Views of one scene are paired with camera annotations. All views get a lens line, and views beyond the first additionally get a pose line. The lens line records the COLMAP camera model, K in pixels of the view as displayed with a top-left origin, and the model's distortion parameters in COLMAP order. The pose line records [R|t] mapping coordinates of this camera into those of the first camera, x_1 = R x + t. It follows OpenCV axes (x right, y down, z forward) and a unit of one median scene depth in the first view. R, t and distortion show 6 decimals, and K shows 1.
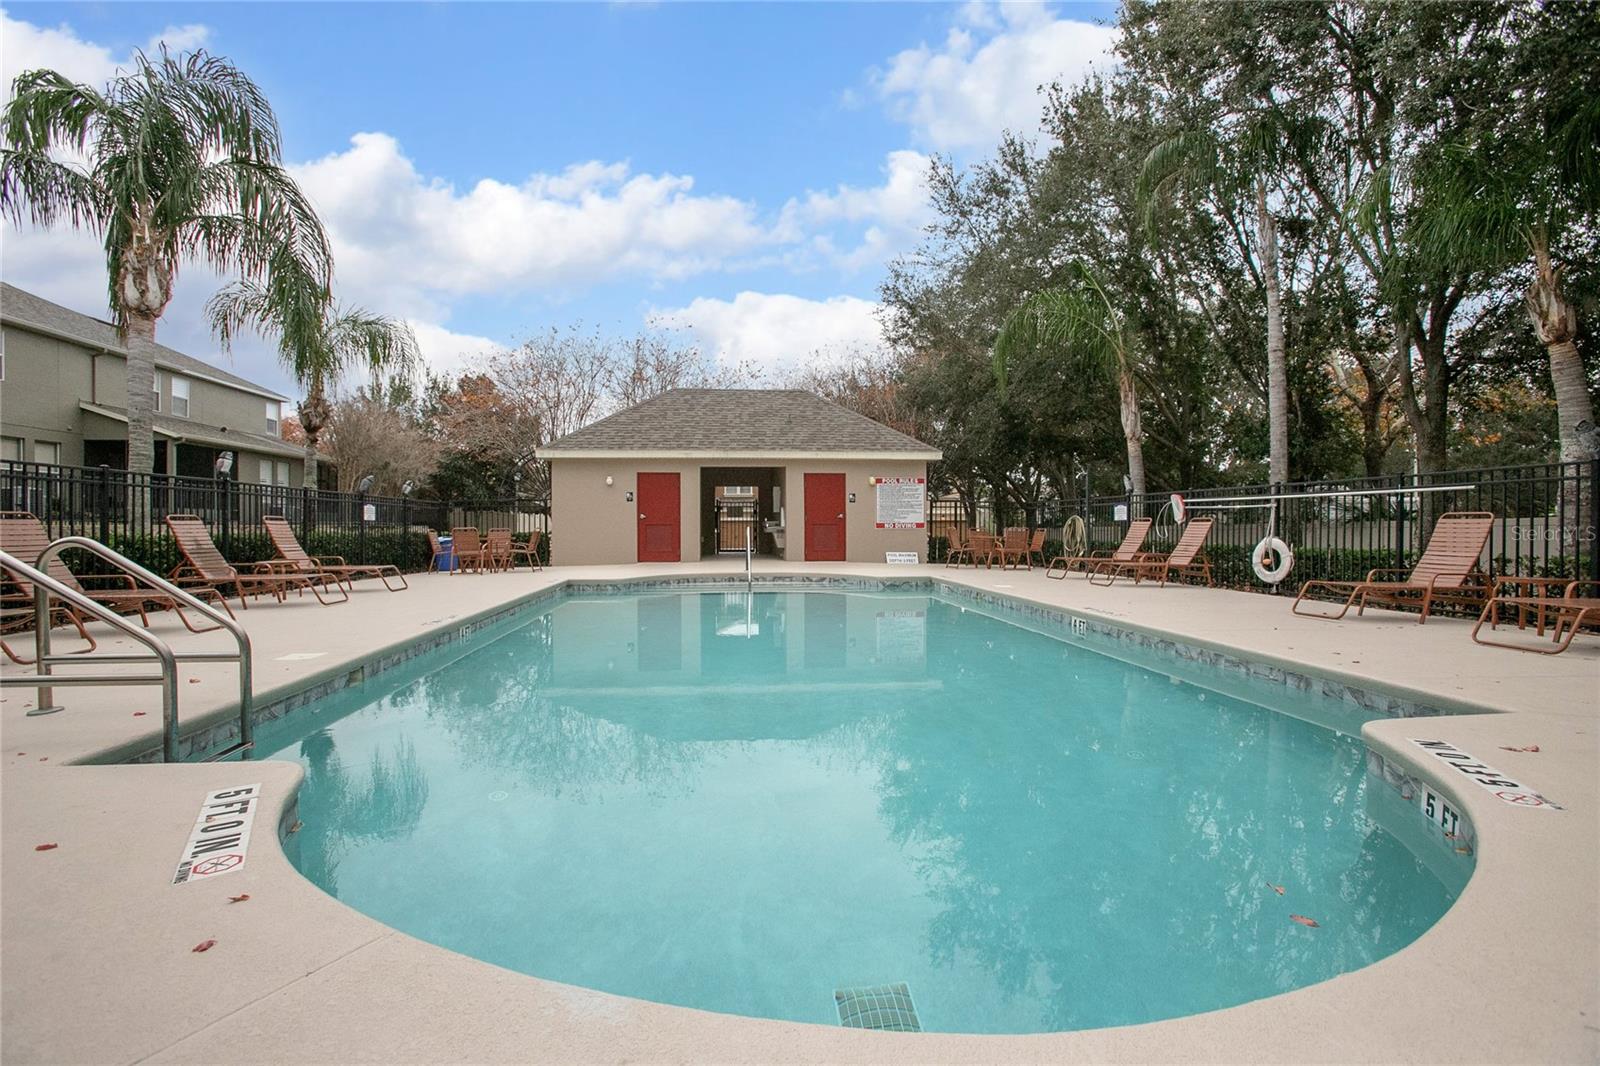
lens RADIAL K [[728.5, 0, 795.2], [0, 728.5, 528.4], [0, 0, 1]] dist [-0.077450, 0.036476]
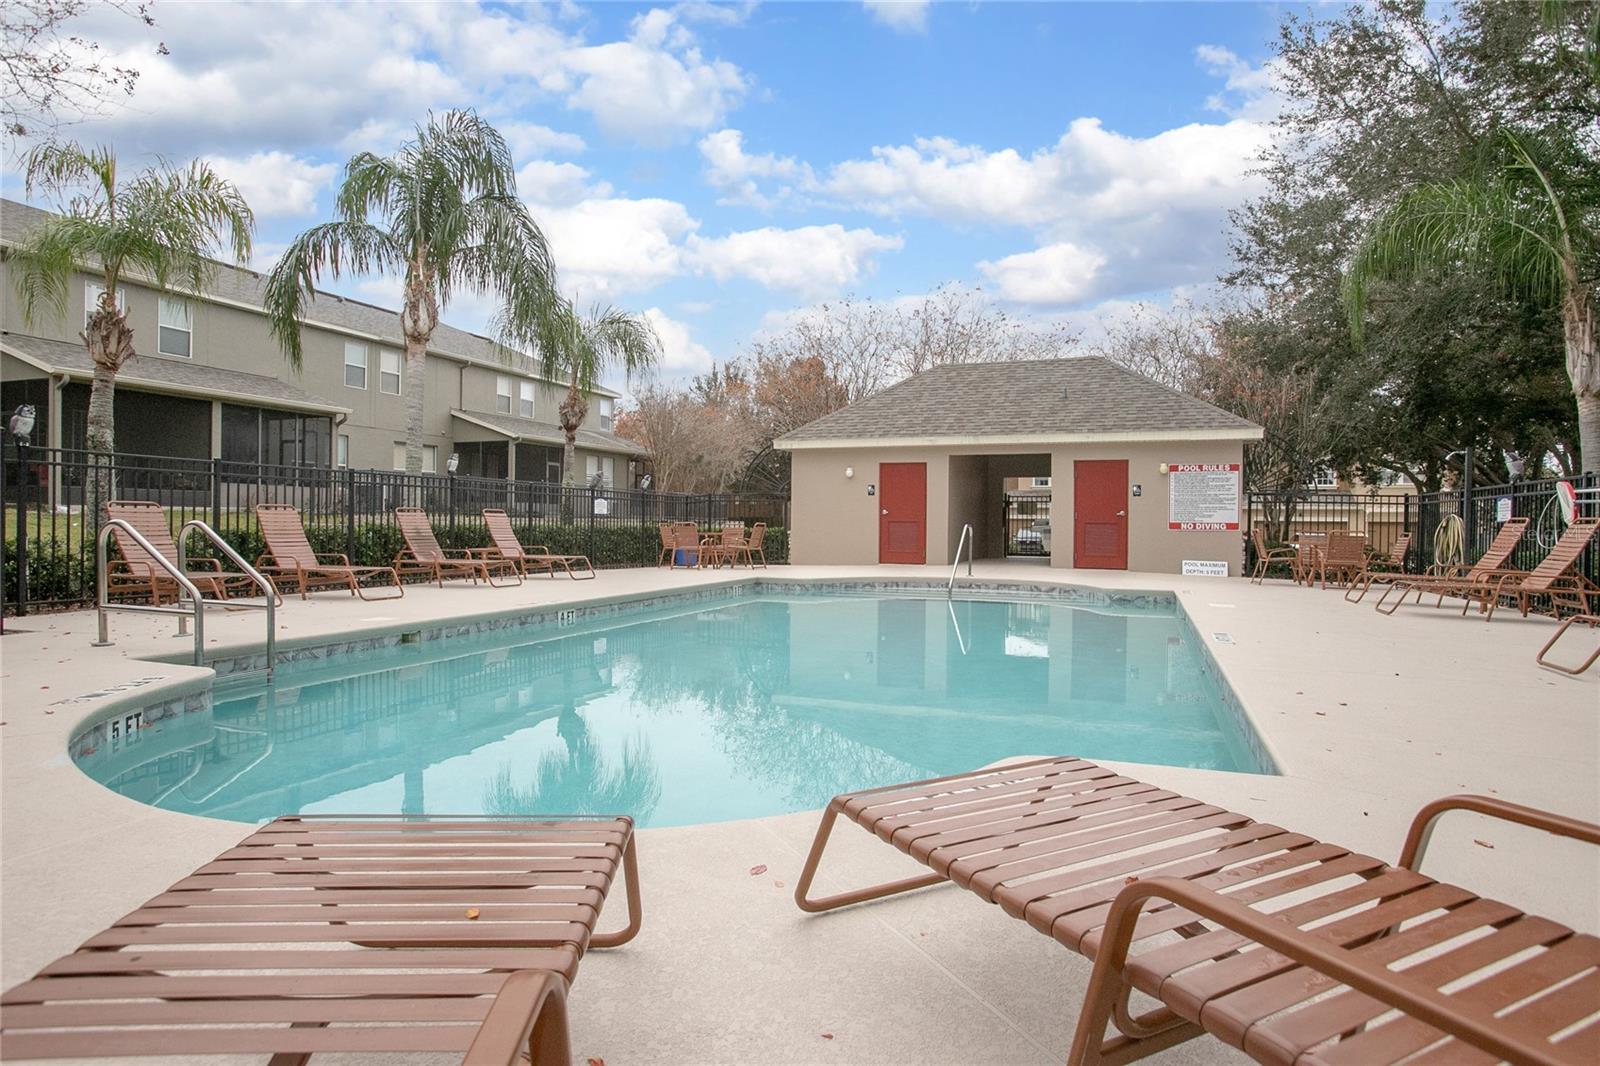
lens RADIAL K [[878.6, 0, 800.0], [0, 878.6, 533.0], [0, 0, 1]] dist [-0.042672, 0.000963]
pose [[0.891367, 0.016095, -0.452996, 0.185462], [-0.013715, 0.999869, 0.008539, 0.001253], [0.453074, -0.001398, 0.891472, -0.010788]]
